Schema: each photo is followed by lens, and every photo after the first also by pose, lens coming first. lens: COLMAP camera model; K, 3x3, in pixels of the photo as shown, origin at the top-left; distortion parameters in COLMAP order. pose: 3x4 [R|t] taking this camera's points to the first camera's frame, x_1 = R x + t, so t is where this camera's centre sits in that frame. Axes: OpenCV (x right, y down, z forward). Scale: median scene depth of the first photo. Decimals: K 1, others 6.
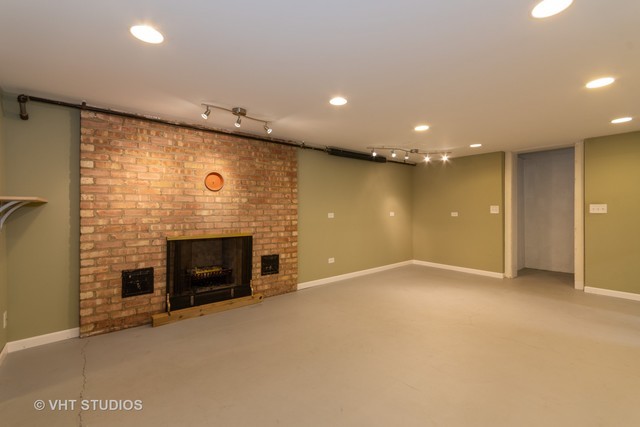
lens RADIAL K [[281.7, 0, 319.2], [0, 281.7, 210.9], [0, 0, 1]] dist [0.001873, 0.000641]
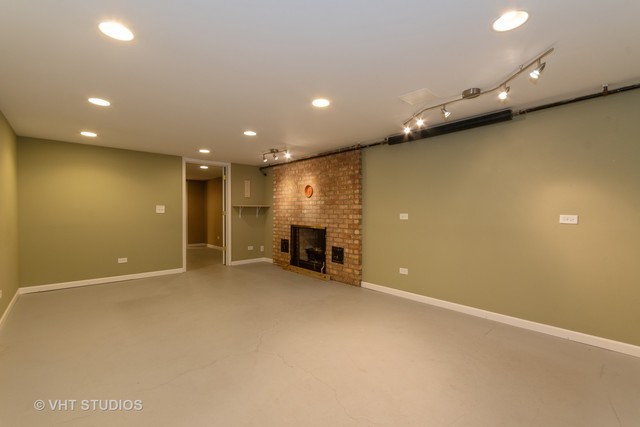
lens RADIAL K [[281.7, 0, 319.2], [0, 281.7, 213.4], [0, 0, 1]] dist [0.001873, 0.000641]
pose [[0.047353, 0.020022, -0.998678, 1.075309], [0.003590, 0.999789, 0.020214, -0.012834], [0.998872, -0.004543, 0.047271, 0.905487]]
